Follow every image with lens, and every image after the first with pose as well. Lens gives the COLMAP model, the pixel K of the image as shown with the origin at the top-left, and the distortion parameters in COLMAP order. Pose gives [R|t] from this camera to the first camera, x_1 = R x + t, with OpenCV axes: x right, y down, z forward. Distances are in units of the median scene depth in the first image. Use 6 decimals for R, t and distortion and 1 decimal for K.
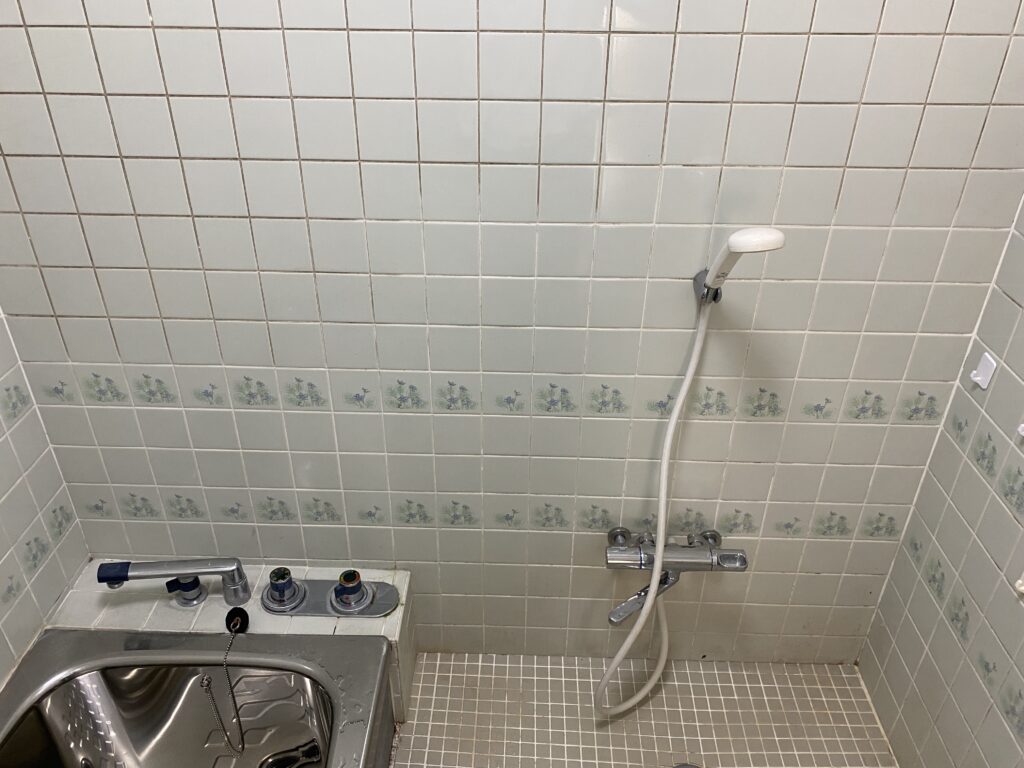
lens RADIAL K [[785.1, 0, 506.8], [0, 785.1, 386.8], [0, 0, 1]] dist [0.018307, -0.004997]
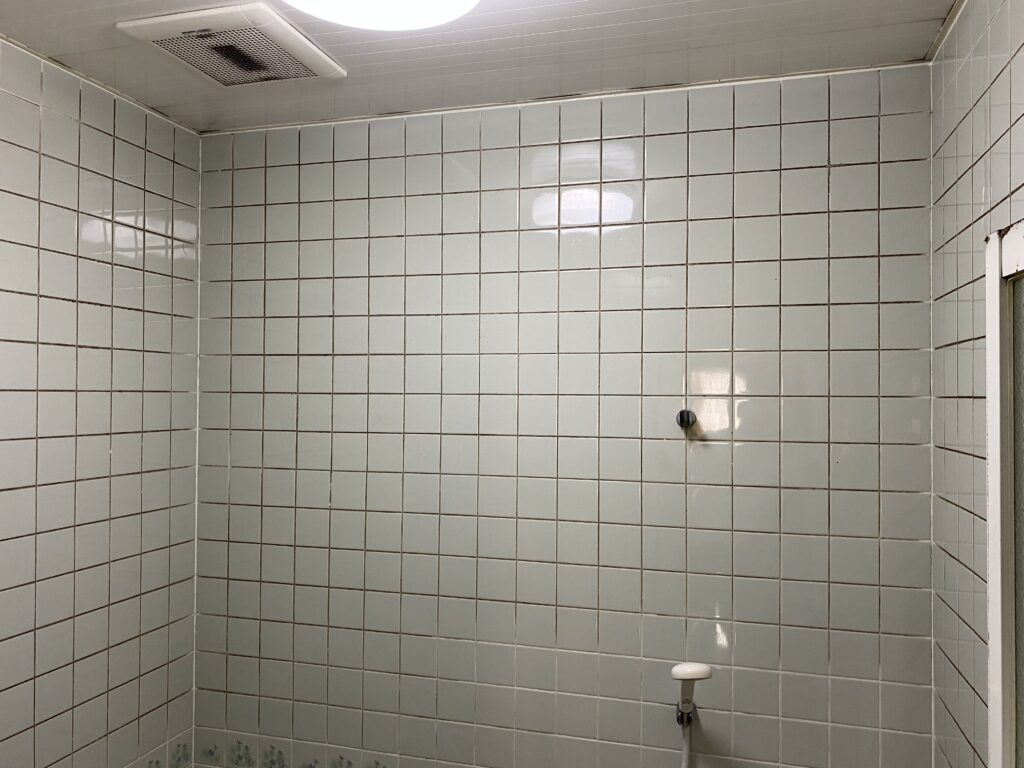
lens RADIAL K [[785.1, 0, 506.8], [0, 785.1, 386.8], [0, 0, 1]] dist [0.018307, -0.004997]
pose [[0.969496, -0.001022, -0.245103, 0.288388], [-0.128258, 0.850039, -0.510865, 0.112655], [0.208869, 0.526719, 0.823979, -0.381979]]
